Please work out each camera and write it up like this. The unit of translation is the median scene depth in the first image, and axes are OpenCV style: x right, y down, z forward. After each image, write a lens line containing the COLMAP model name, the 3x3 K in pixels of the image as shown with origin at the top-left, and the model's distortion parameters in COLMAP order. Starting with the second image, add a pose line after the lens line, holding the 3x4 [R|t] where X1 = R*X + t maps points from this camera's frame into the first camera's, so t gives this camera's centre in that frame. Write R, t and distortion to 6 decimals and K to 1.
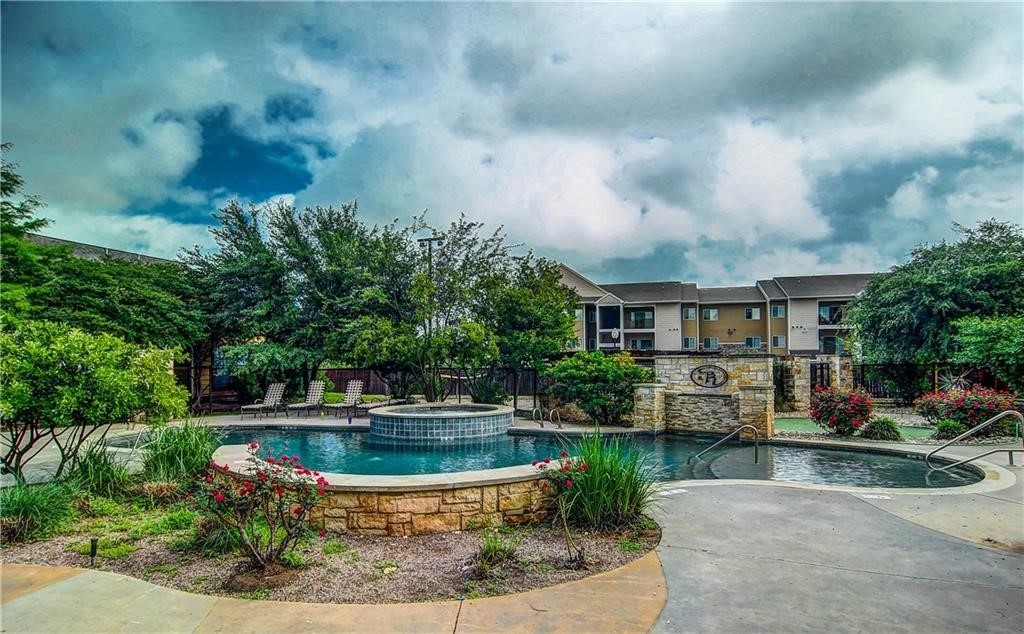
lens RADIAL K [[540.2, 0, 512.0], [0, 540.2, 317.0], [0, 0, 1]] dist [-0.002276, -0.000426]
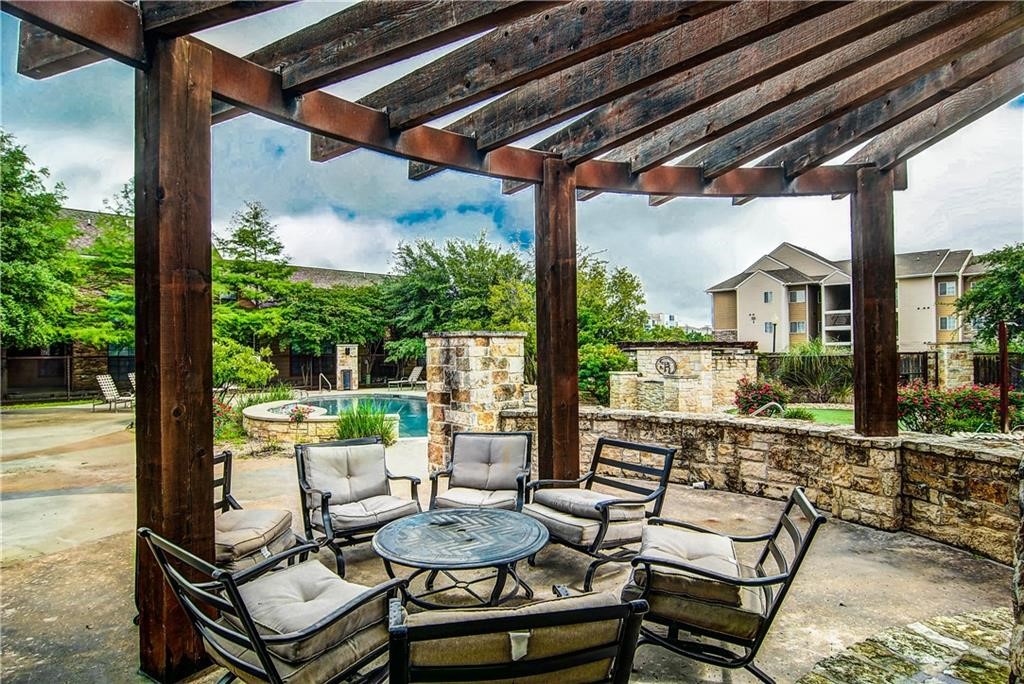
lens RADIAL K [[513.8, 0, 512.0], [0, 513.8, 342.0], [0, 0, 1]] dist [0.000050, 0.000039]
pose [[0.879235, -0.009976, -0.476284, 0.462466], [0.045842, 0.996913, 0.063744, -0.020197], [0.474178, -0.077880, 0.876978, -0.084374]]
